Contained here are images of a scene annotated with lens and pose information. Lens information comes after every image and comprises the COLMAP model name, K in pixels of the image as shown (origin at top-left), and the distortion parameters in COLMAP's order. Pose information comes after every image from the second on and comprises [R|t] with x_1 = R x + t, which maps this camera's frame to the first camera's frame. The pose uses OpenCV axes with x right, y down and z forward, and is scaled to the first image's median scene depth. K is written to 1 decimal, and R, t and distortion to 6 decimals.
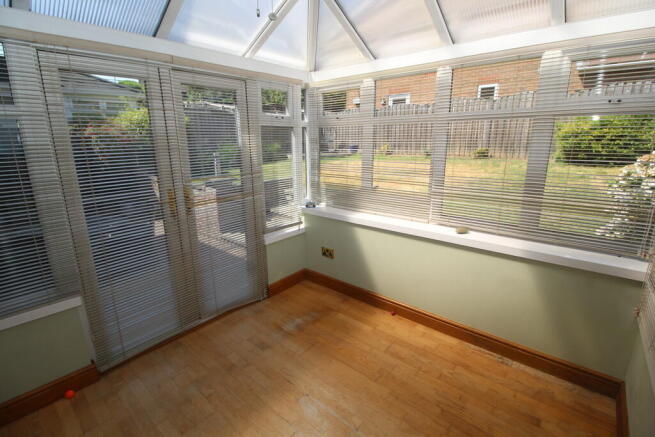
lens RADIAL K [[303.8, 0, 325.7], [0, 303.8, 214.7], [0, 0, 1]] dist [-0.002123, -0.001340]
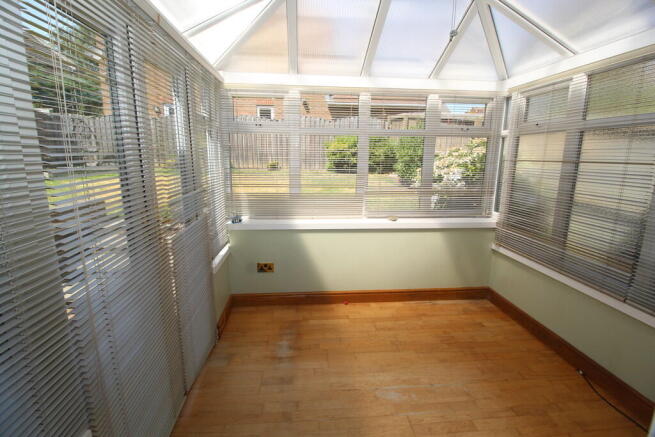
lens RADIAL K [[303.8, 0, 325.7], [0, 303.8, 214.7], [0, 0, 1]] dist [-0.002123, -0.001340]
pose [[0.707587, -0.119318, 0.696480, -0.547384], [0.152215, 0.988239, 0.014658, -0.022756], [-0.690037, 0.095643, 0.717427, 0.210924]]
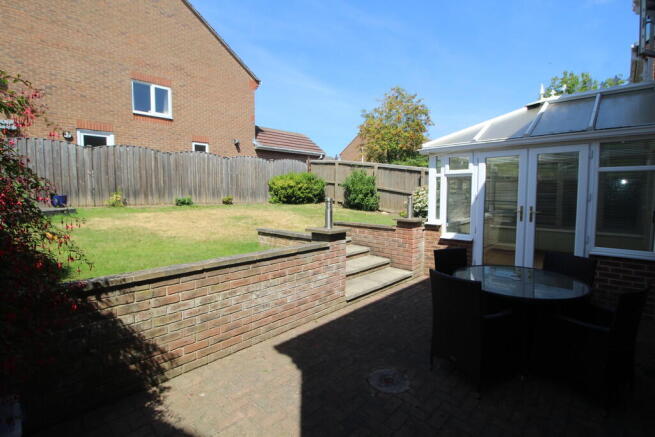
lens RADIAL K [[303.8, 0, 325.7], [0, 303.8, 214.7], [0, 0, 1]] dist [-0.002123, -0.001340]
pose [[0.067166, -0.072263, 0.995122, -2.251961], [0.235500, 0.970341, 0.054568, -0.401917], [-0.969551, 0.230686, 0.082191, 1.809484]]
